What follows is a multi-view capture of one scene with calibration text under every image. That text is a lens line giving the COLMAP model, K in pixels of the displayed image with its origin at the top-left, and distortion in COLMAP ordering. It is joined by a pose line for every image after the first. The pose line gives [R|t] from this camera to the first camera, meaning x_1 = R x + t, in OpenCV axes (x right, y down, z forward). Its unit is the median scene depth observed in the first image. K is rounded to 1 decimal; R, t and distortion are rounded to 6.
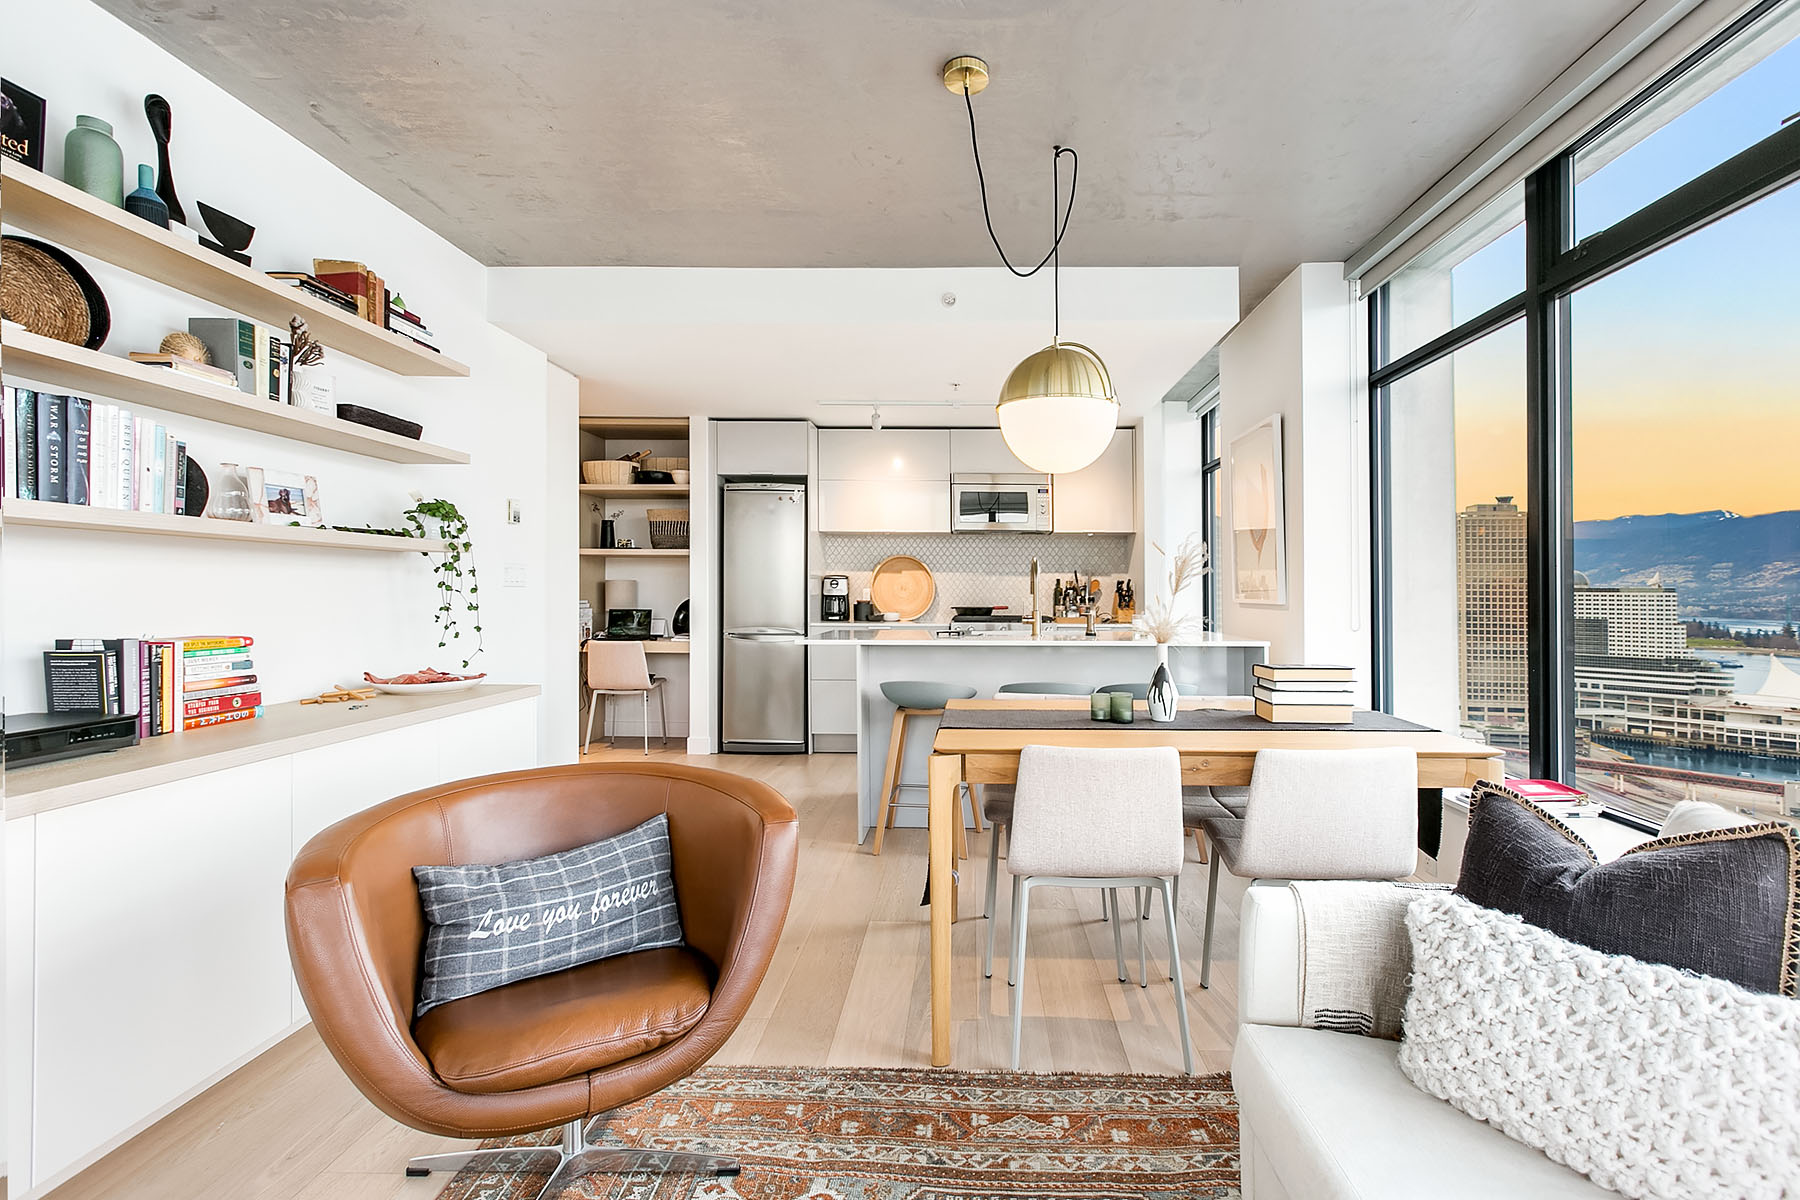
lens RADIAL K [[867.3, 0, 926.5], [0, 867.3, 601.6], [0, 0, 1]] dist [-0.001518, 0.000312]
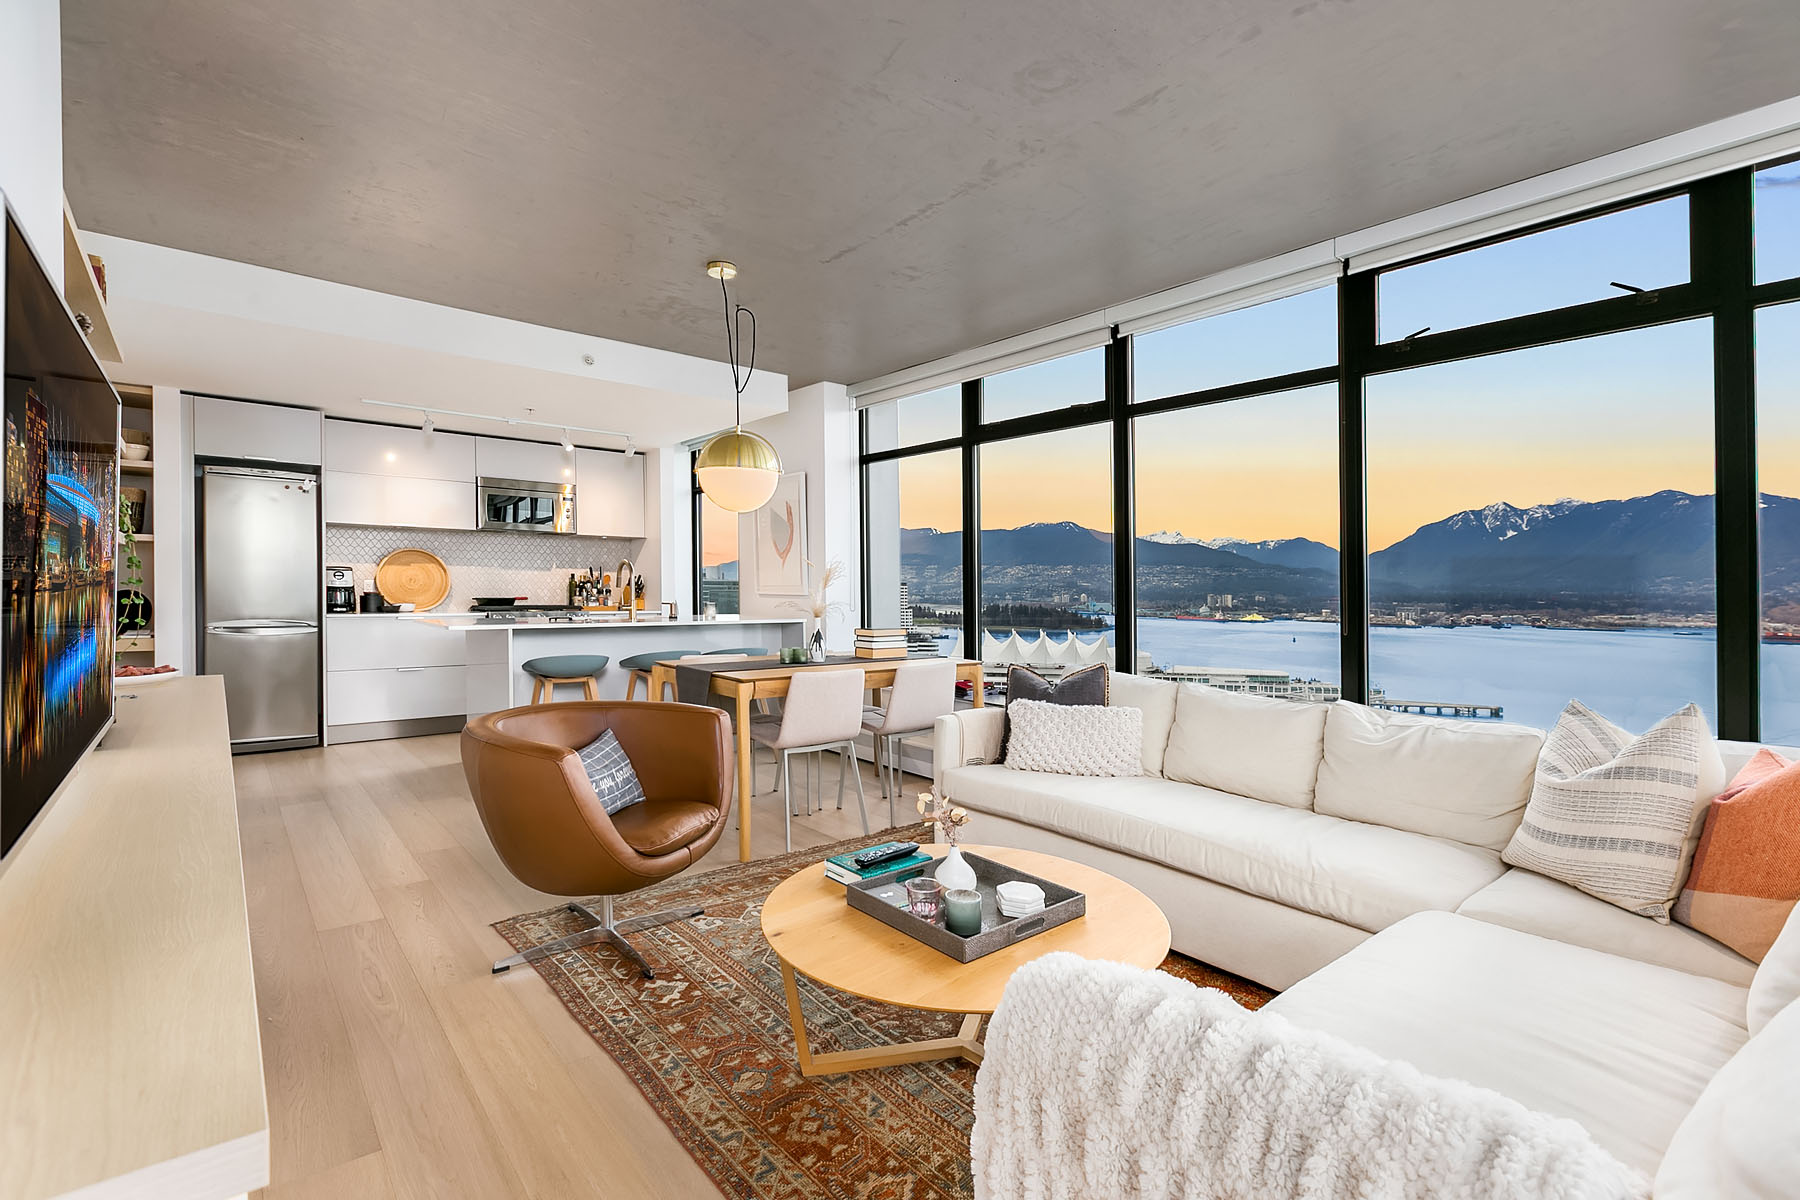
lens RADIAL K [[808.2, 0, 872.7], [0, 808.2, 604.3], [0, 0, 1]] dist [-0.000563, -0.000156]
pose [[0.786310, -0.009299, 0.617763, -0.421578], [0.000098, 0.999889, 0.014927, -0.002147], [-0.617833, -0.011677, 0.786223, -0.228628]]
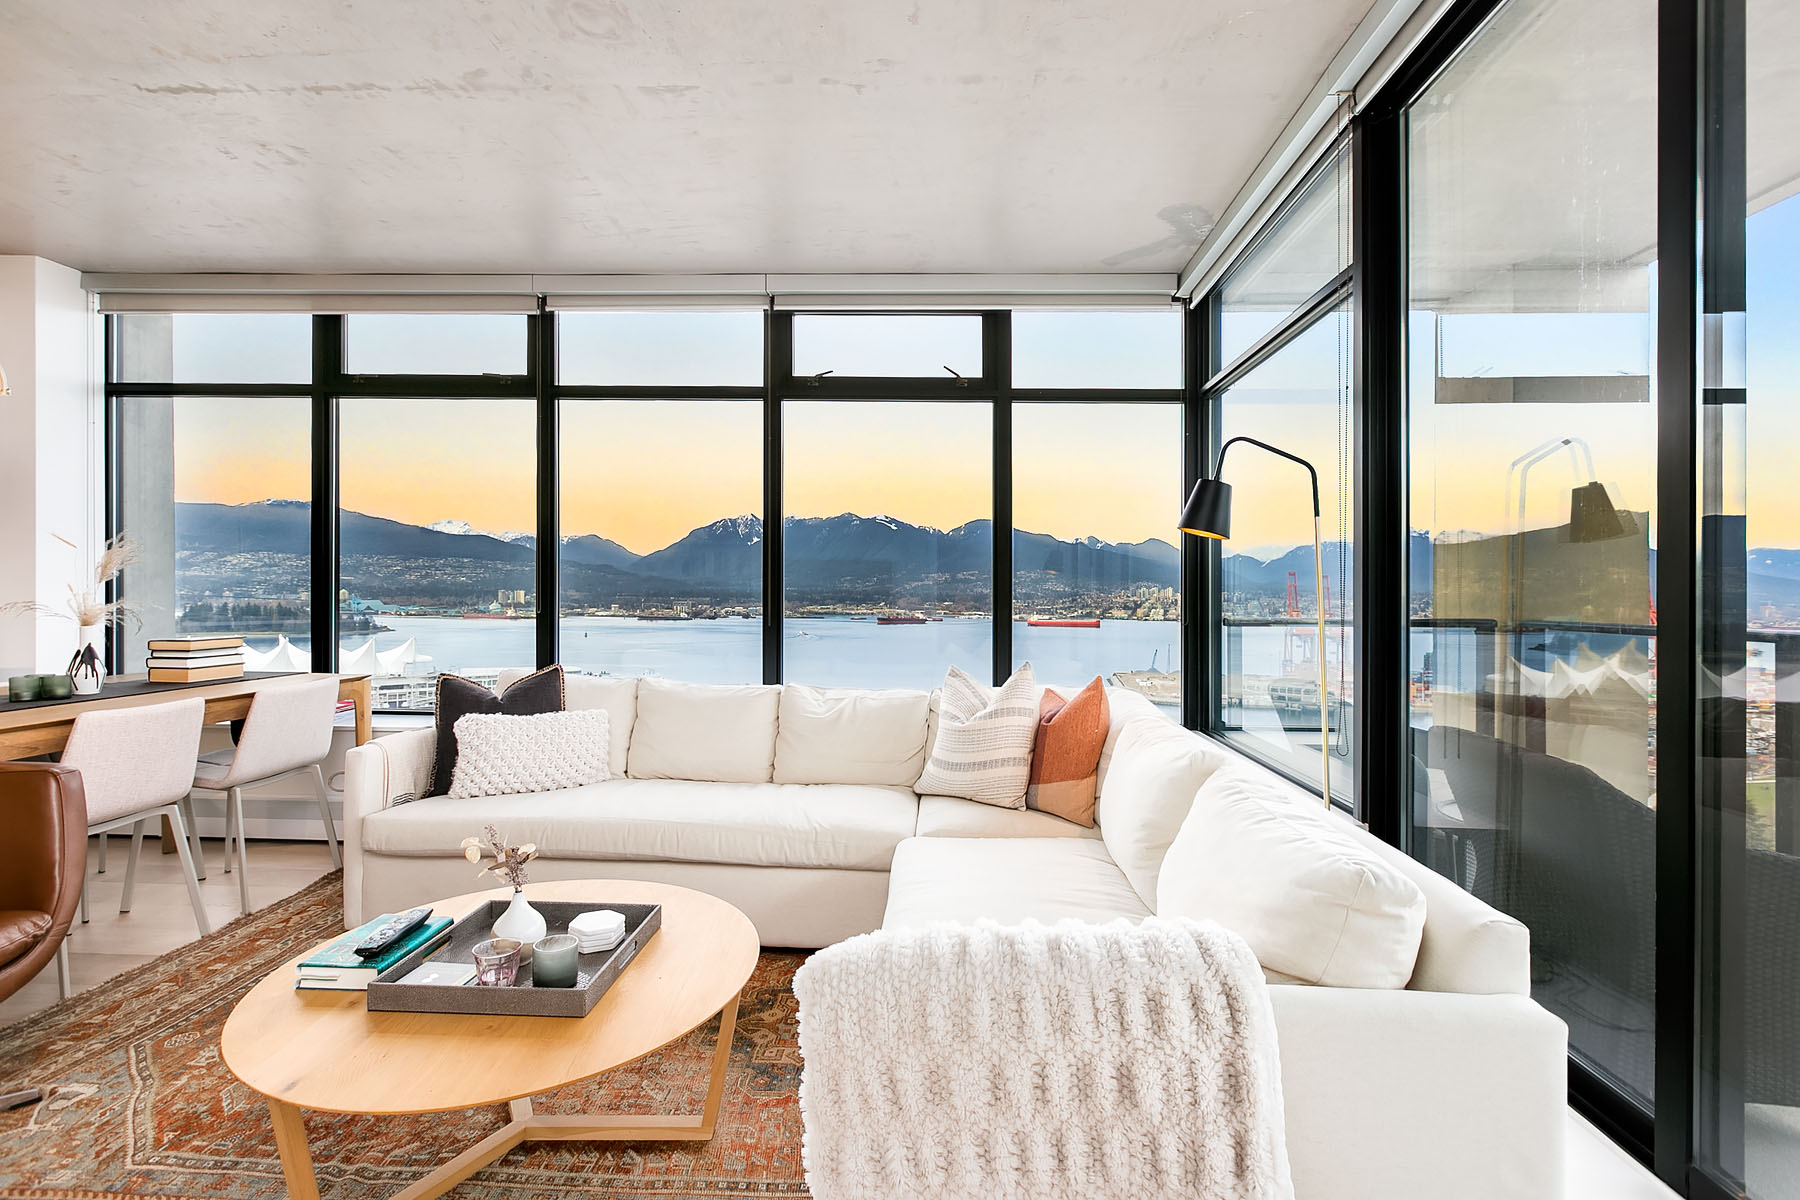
lens RADIAL K [[835.5, 0, 914.7], [0, 835.5, 599.6], [0, 0, 1]] dist [-0.001294, -0.000543]
pose [[0.049288, -0.013299, 0.998696, -0.492772], [-0.001414, 0.999909, 0.013385, -0.001593], [-0.998784, -0.002072, 0.049265, -0.092163]]
